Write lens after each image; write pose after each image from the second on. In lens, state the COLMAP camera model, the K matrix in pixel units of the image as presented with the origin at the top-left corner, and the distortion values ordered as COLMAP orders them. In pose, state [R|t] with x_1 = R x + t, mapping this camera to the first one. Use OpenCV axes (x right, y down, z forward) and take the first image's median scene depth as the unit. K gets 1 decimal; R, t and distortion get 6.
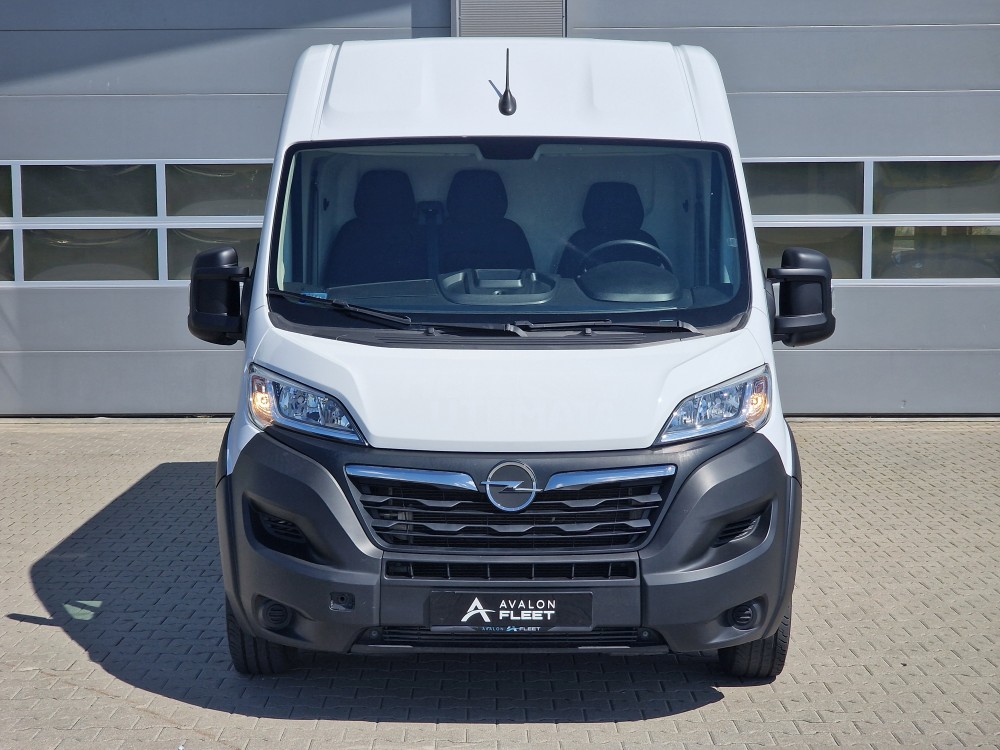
lens RADIAL K [[1980.3, 0, 497.0], [0, 1980.3, 376.4], [0, 0, 1]] dist [-0.130607, 0.000000]
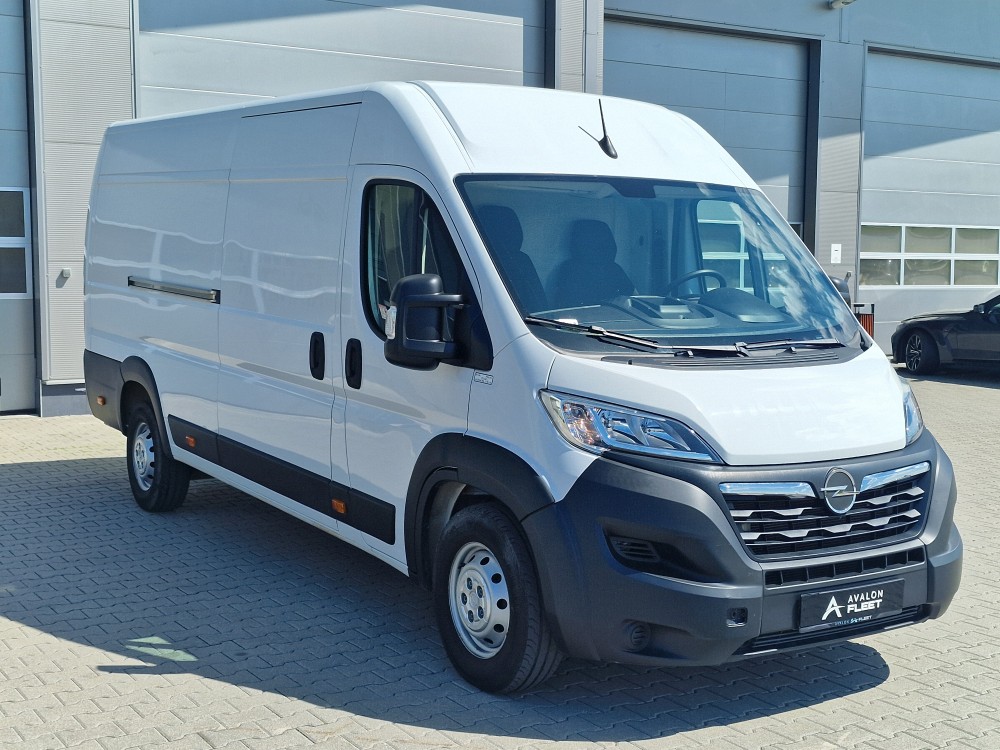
lens RADIAL K [[1322.4, 0, 520.3], [0, 1322.4, 342.3], [0, 0, 1]] dist [0.081374, 0.000000]
pose [[0.831916, -0.025713, 0.554306, -0.554861], [0.034418, 0.999393, -0.005296, -0.030263], [-0.553834, 0.023484, 0.832296, 0.475099]]
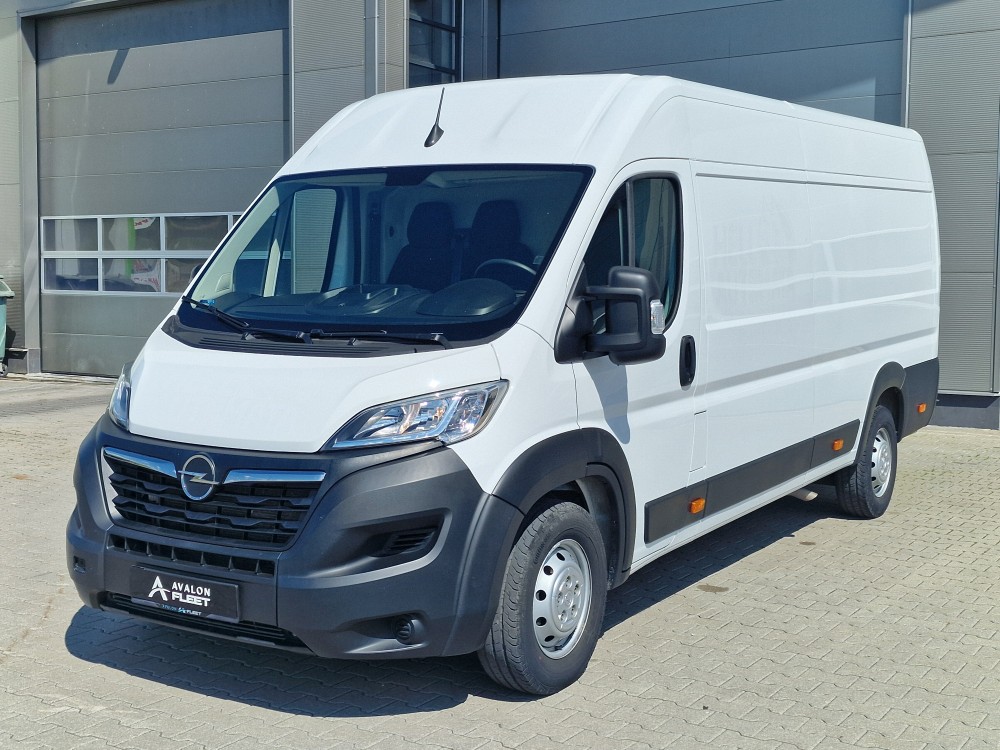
lens RADIAL K [[1322.4, 0, 484.4], [0, 1322.4, 321.4], [0, 0, 1]] dist [0.081374, 0.000000]
pose [[0.832776, 0.027578, -0.552922, 0.541793], [-0.048269, 0.998572, -0.022894, -0.021308], [0.551501, 0.045754, 0.832918, 0.472980]]
